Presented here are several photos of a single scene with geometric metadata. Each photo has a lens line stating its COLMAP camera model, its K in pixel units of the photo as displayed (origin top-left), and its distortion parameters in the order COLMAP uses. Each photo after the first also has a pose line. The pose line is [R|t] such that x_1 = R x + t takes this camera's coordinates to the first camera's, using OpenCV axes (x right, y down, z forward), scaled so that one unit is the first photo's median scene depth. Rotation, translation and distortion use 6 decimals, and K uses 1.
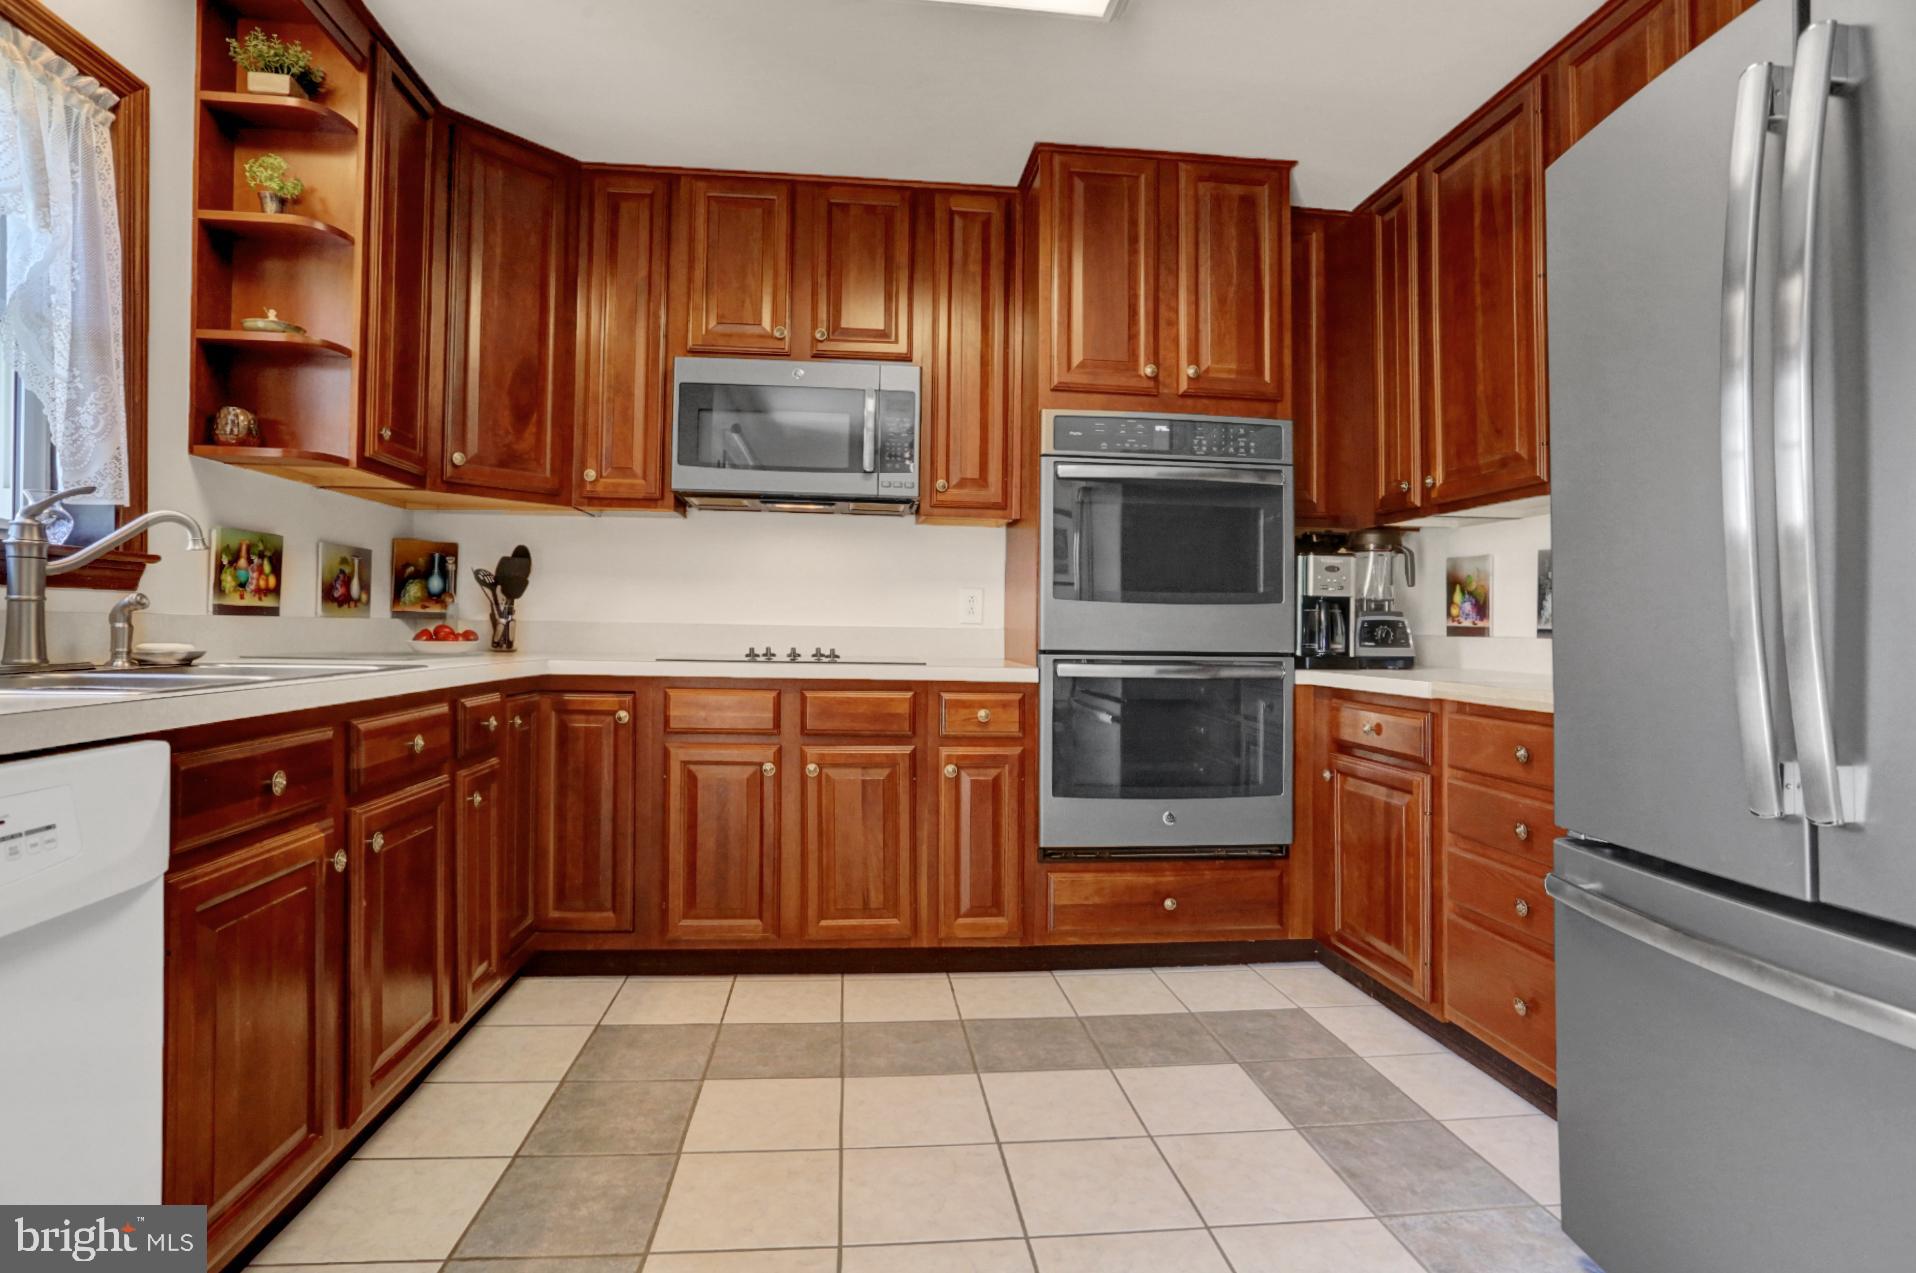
lens RADIAL K [[961.6, 0, 958.0], [0, 961.6, 636.5], [0, 0, 1]] dist [-0.072173, 0.031528]
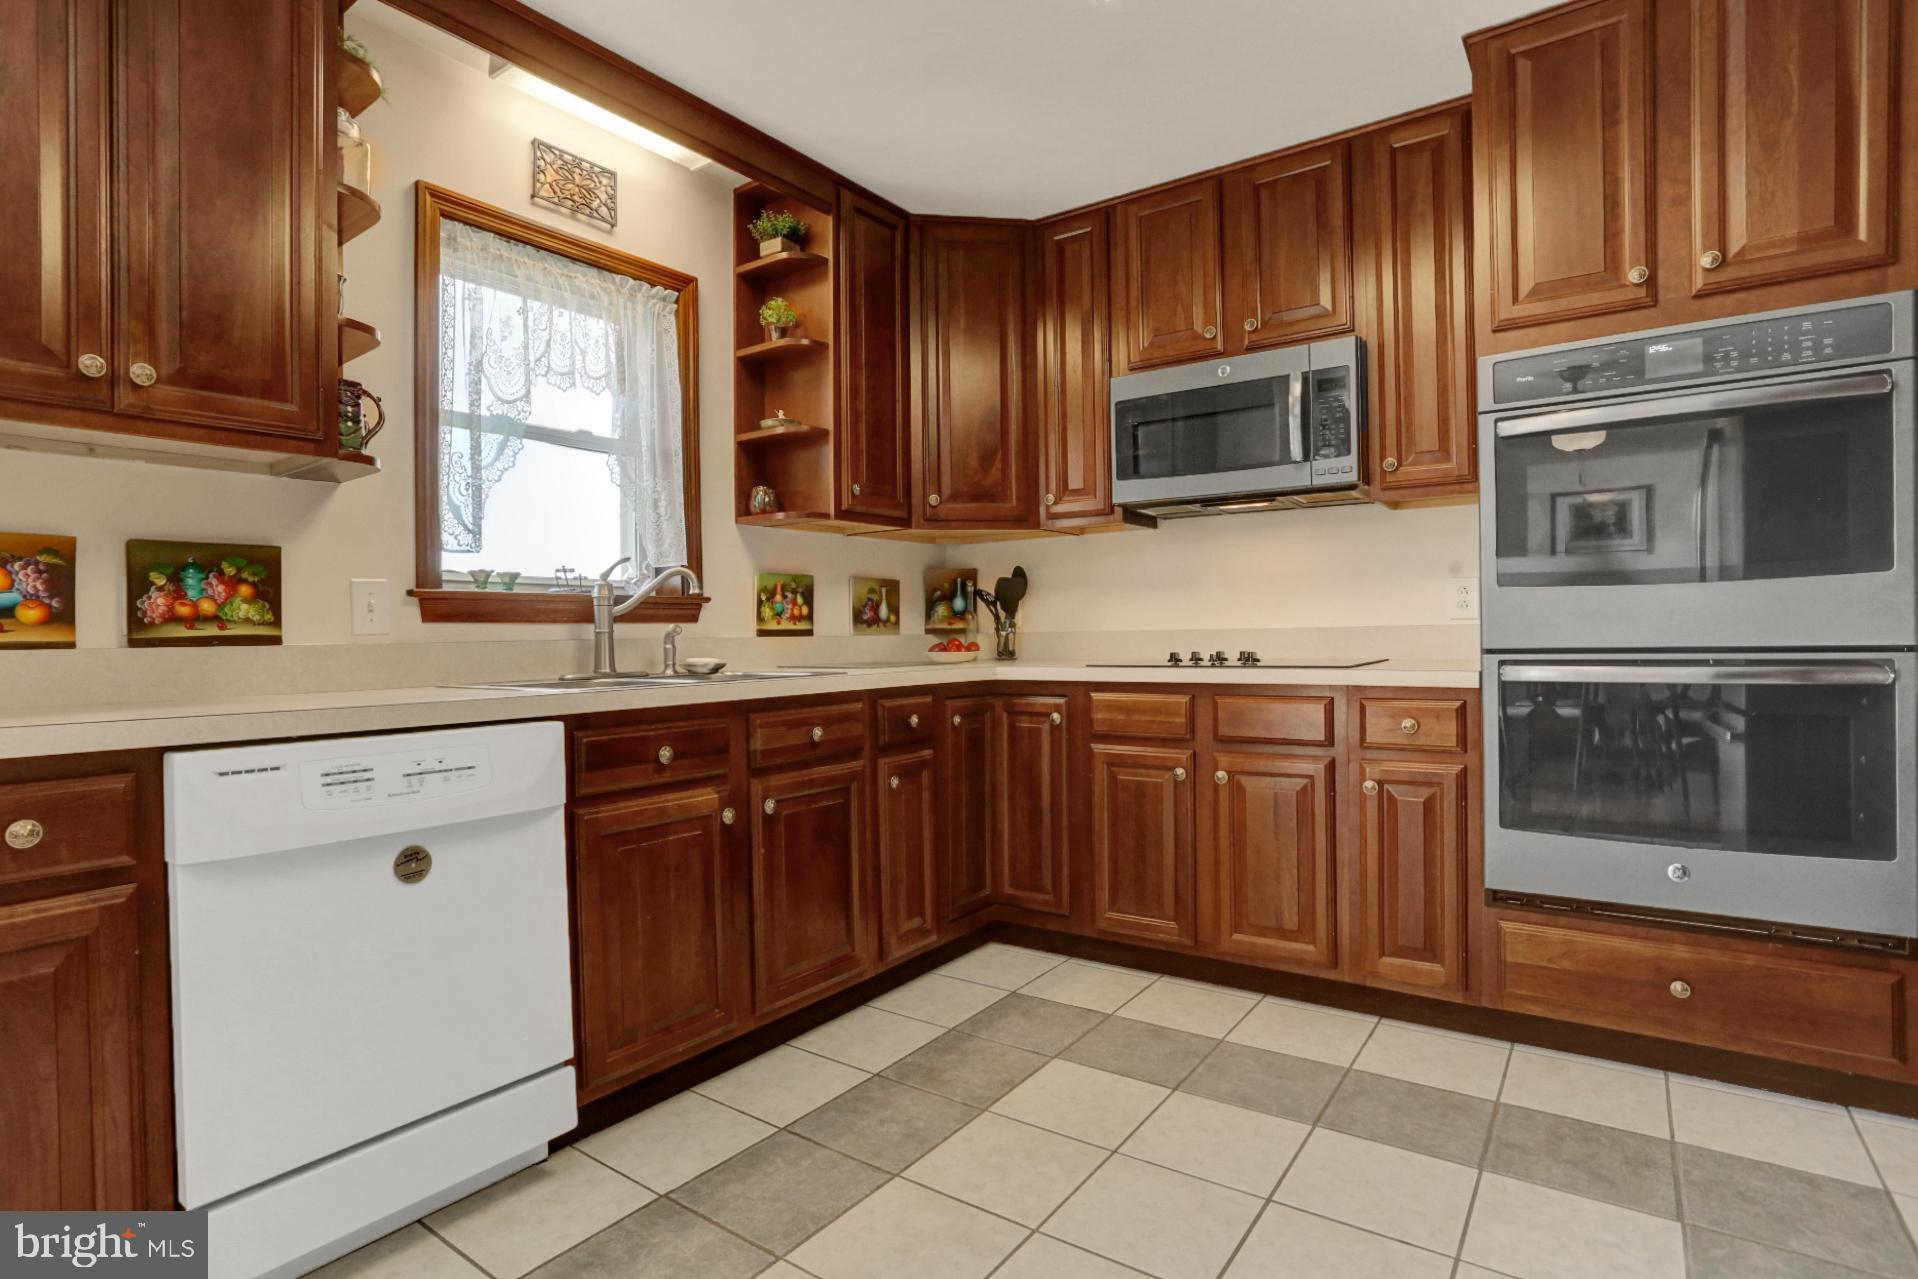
lens RADIAL K [[962.6, 0, 959.0], [0, 962.6, 639.5], [0, 0, 1]] dist [-0.072173, 0.031528]
pose [[0.750981, -0.027520, -0.659750, 0.293486], [0.026132, 0.999587, -0.011950, 0.004432], [0.659806, -0.008266, 0.751390, 0.096950]]
